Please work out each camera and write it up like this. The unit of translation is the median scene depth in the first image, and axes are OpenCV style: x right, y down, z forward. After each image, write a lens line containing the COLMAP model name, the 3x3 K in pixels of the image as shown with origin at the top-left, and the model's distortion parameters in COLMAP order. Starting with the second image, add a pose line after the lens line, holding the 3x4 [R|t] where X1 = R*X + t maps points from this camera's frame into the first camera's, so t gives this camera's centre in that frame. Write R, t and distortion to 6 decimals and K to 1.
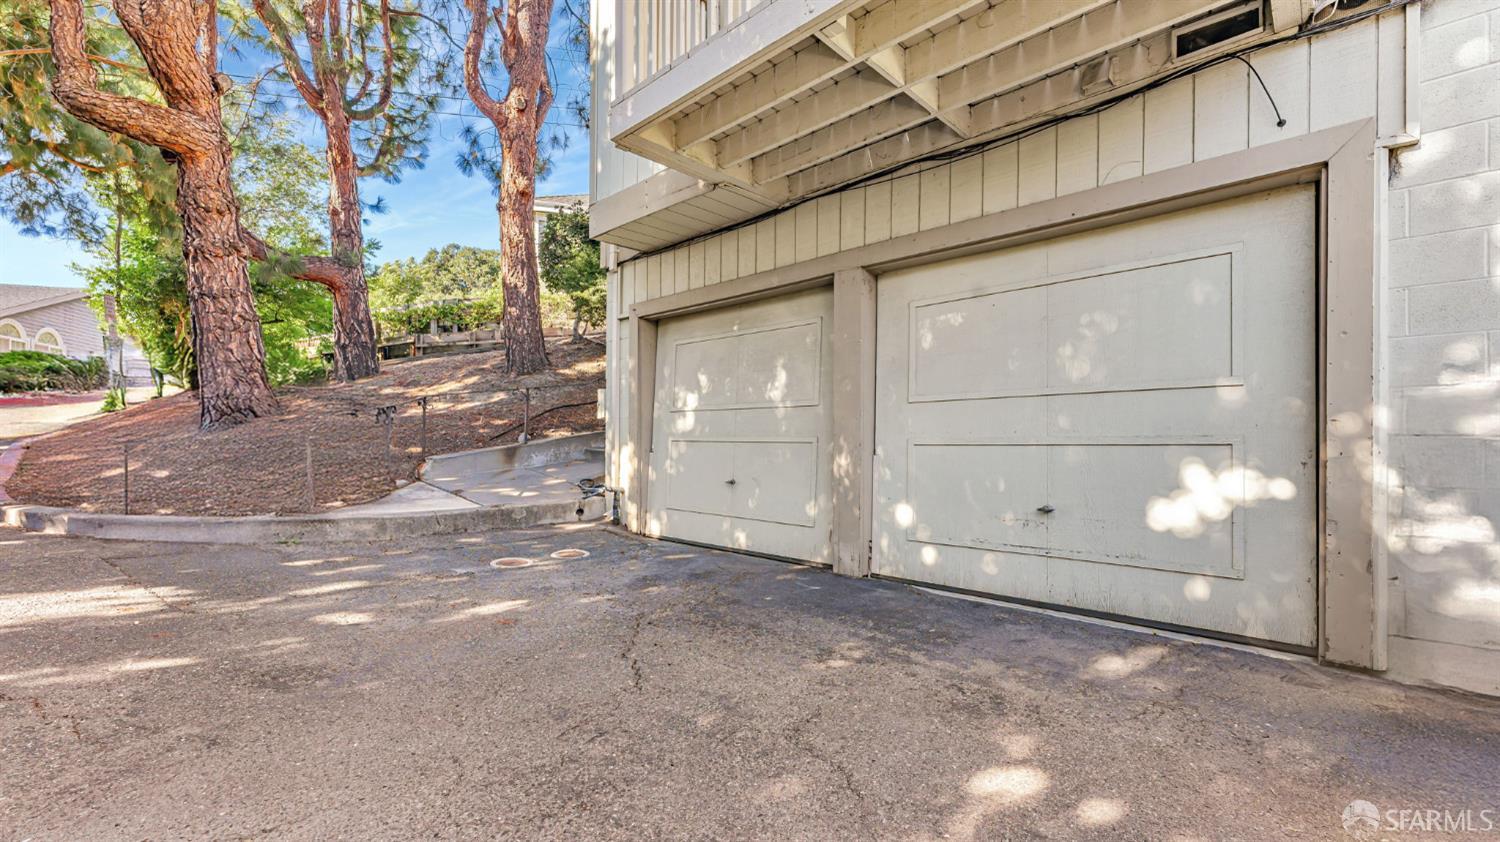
lens RADIAL K [[615.4, 0, 747.2], [0, 615.4, 441.8], [0, 0, 1]] dist [0.000212, -0.000281]
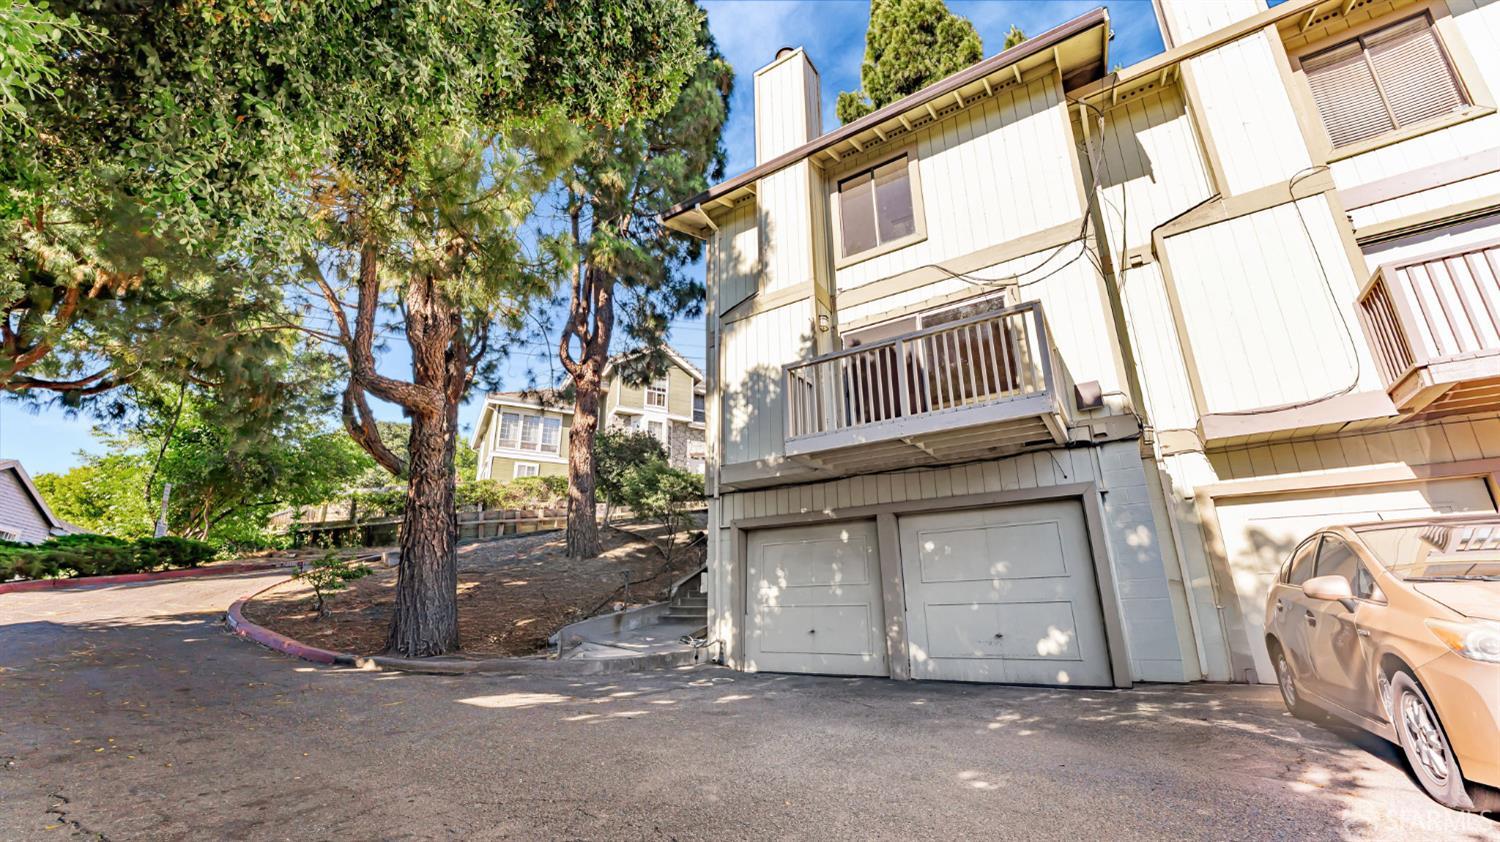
lens RADIAL K [[592.8, 0, 750.0], [0, 592.8, 421.0], [0, 0, 1]] dist [0.001099, -0.000036]
pose [[0.983437, 0.041895, 0.176340, -0.429404], [0.015427, 0.950040, -0.311747, 0.018539], [-0.180591, 0.309304, 0.933658, -0.561317]]
